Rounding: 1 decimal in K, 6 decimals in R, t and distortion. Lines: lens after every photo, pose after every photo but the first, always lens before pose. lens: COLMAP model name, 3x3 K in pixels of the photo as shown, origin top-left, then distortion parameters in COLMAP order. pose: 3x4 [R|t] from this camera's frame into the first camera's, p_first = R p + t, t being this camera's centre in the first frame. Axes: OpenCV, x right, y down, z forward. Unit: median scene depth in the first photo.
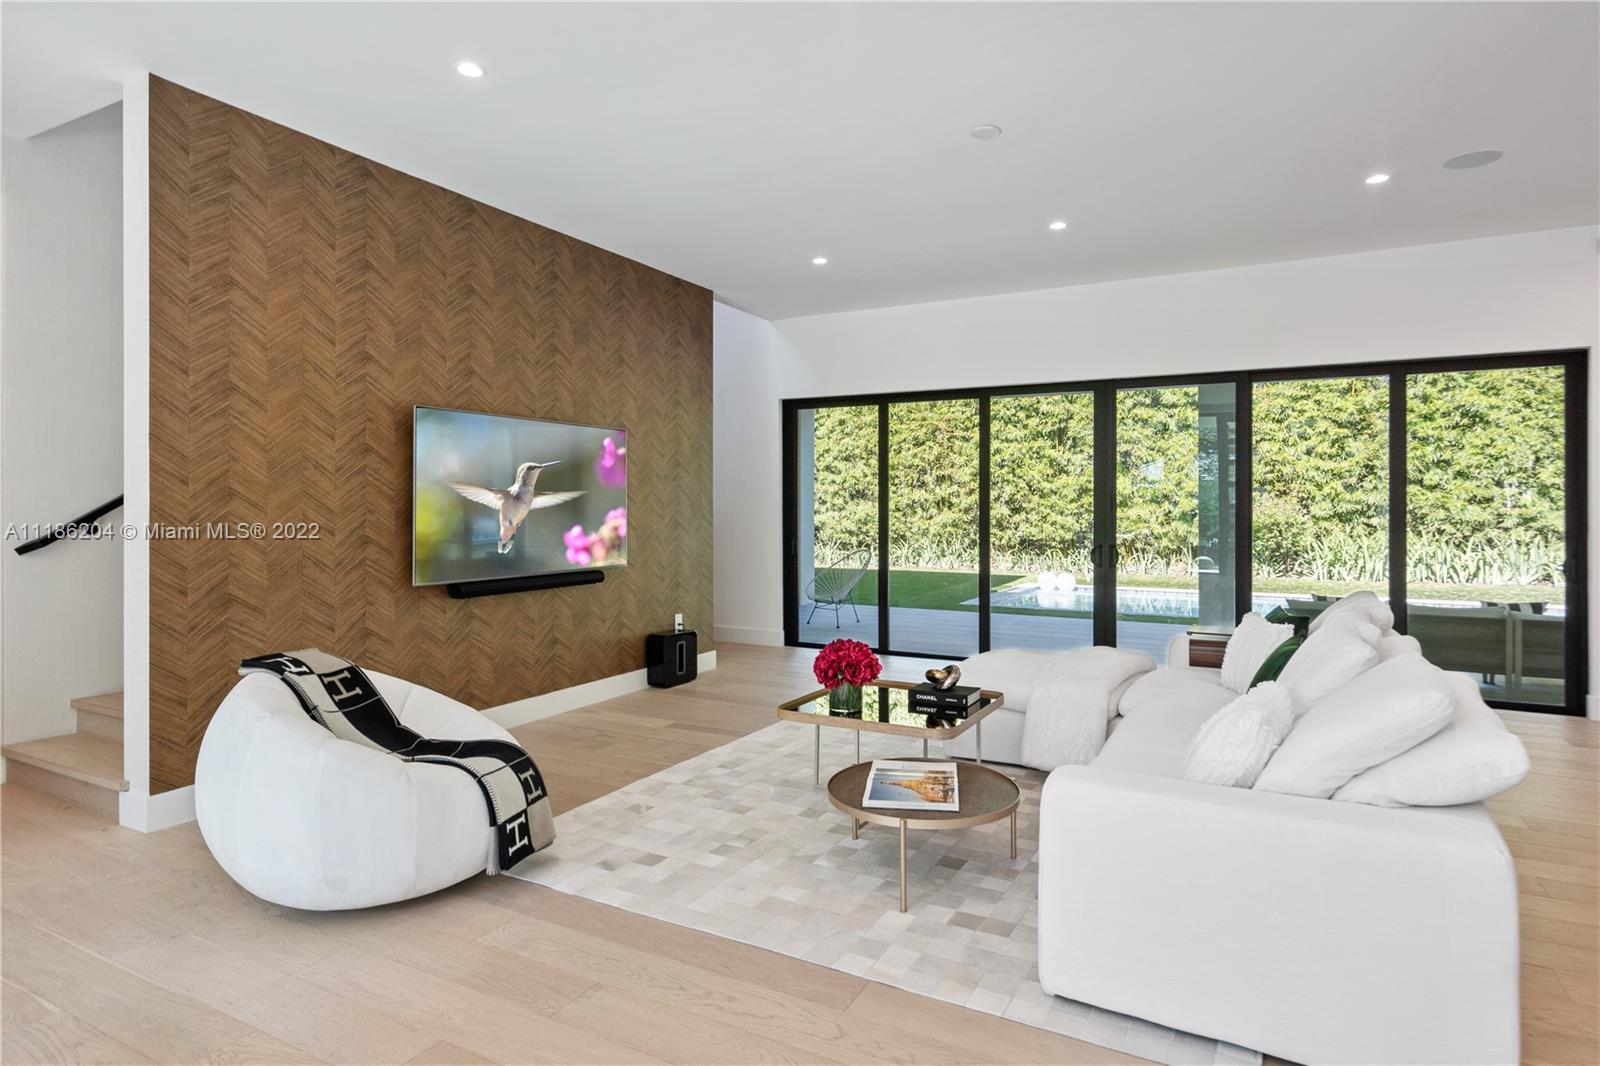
lens RADIAL K [[858.8, 0, 835.4], [0, 858.8, 499.4], [0, 0, 1]] dist [0.001165, 0.000738]
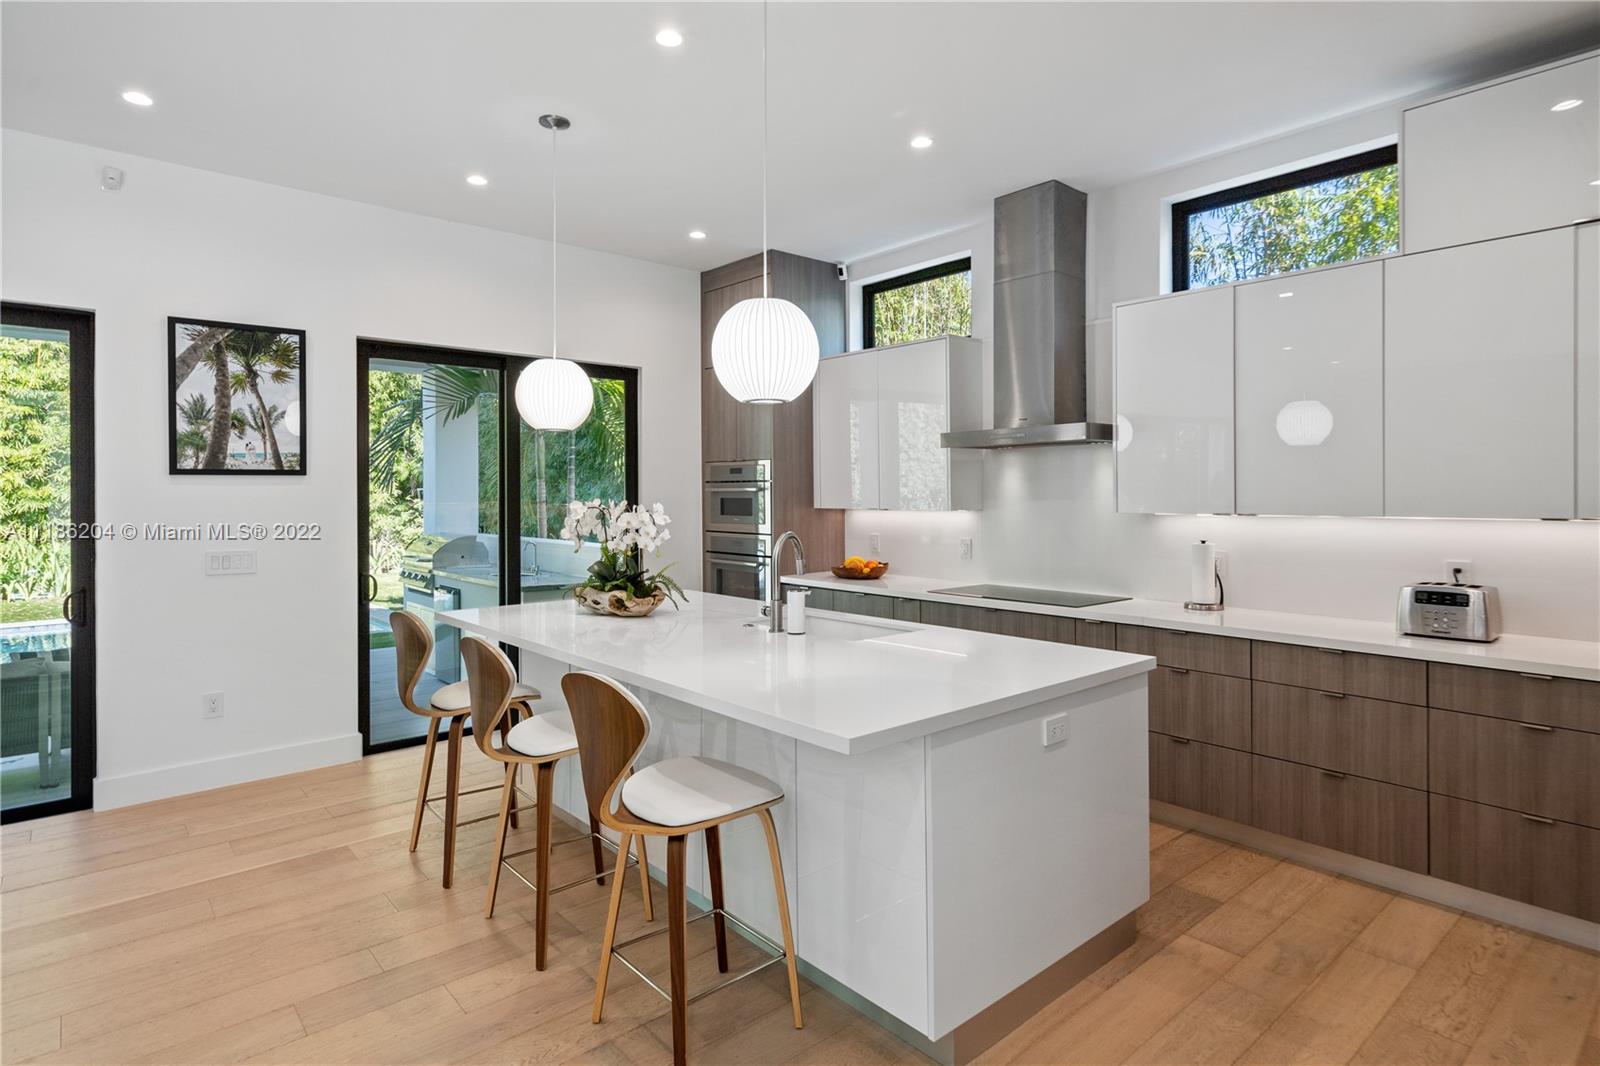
lens RADIAL K [[841.1, 0, 804.1], [0, 841.1, 496.0], [0, 0, 1]] dist [0.002317, 0.000656]
pose [[0.363260, -0.003161, 0.931683, 0.379652], [-0.003814, 0.999981, 0.004880, -0.019926], [-0.931680, -0.005326, 0.363241, 0.149280]]
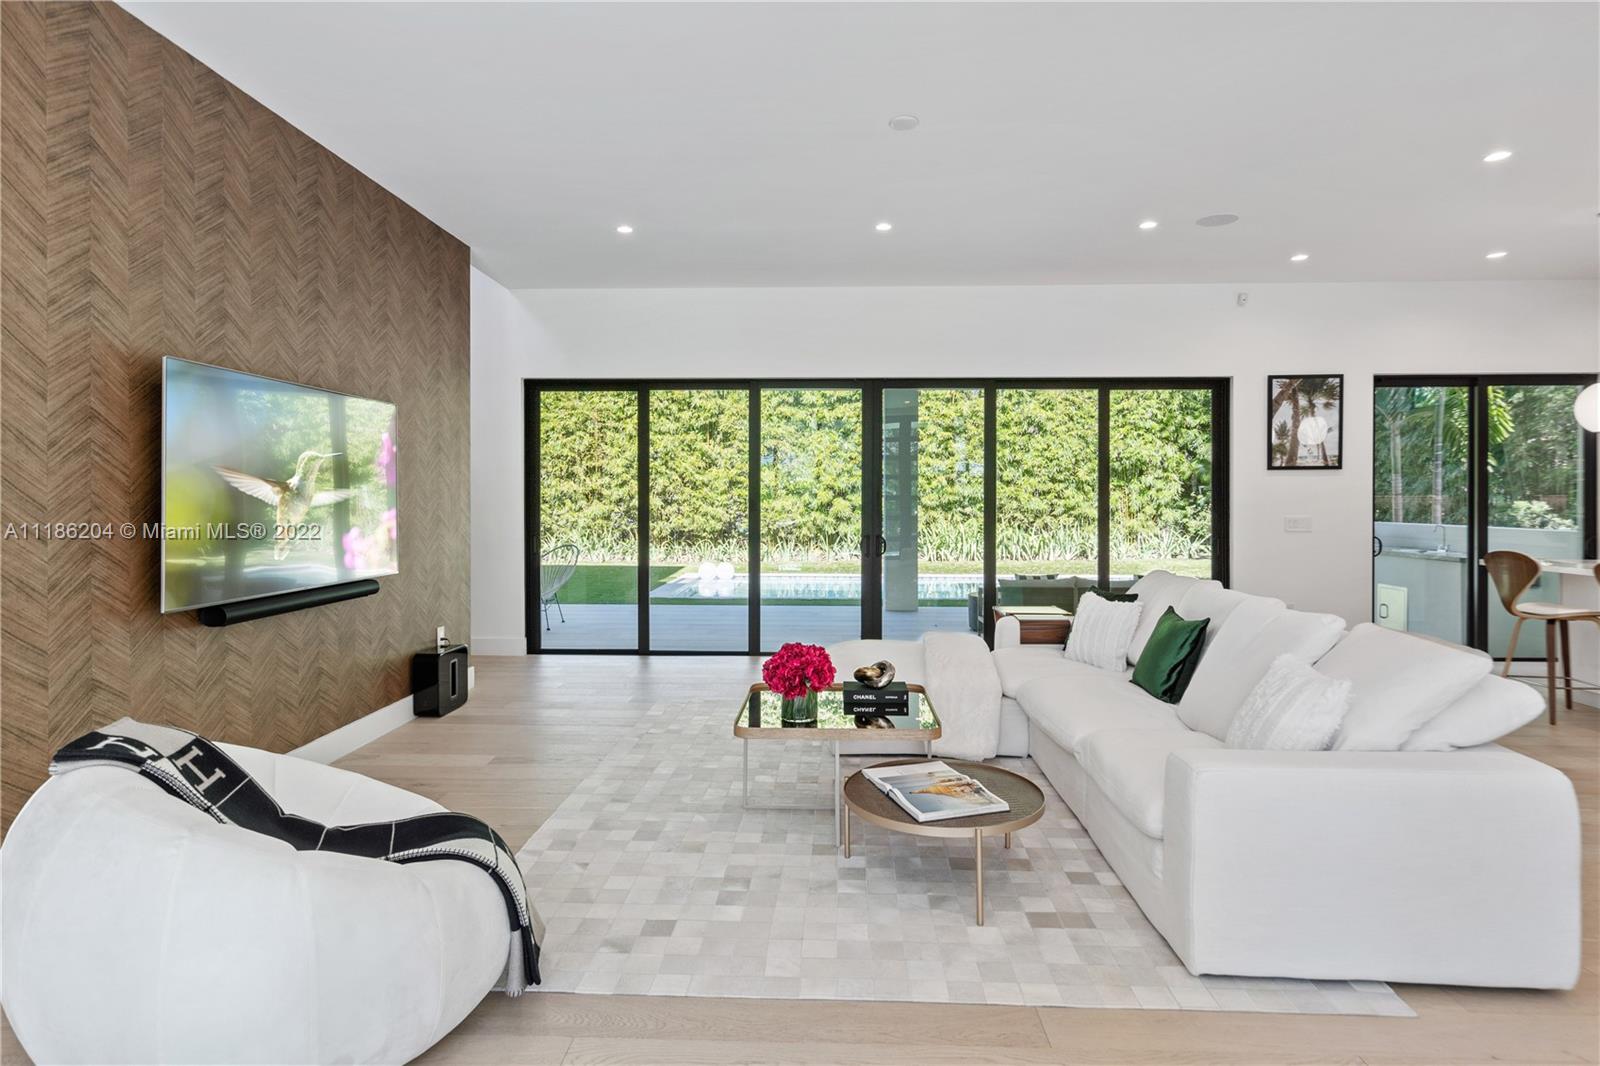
lens RADIAL K [[841.1, 0, 804.1], [0, 841.1, 496.0], [0, 0, 1]] dist [0.002317, 0.000656]
pose [[0.903134, 0.000703, 0.429358, -0.239667], [-0.003229, 0.999982, 0.005154, -0.000081], [-0.429346, -0.006041, 0.903120, 0.116581]]
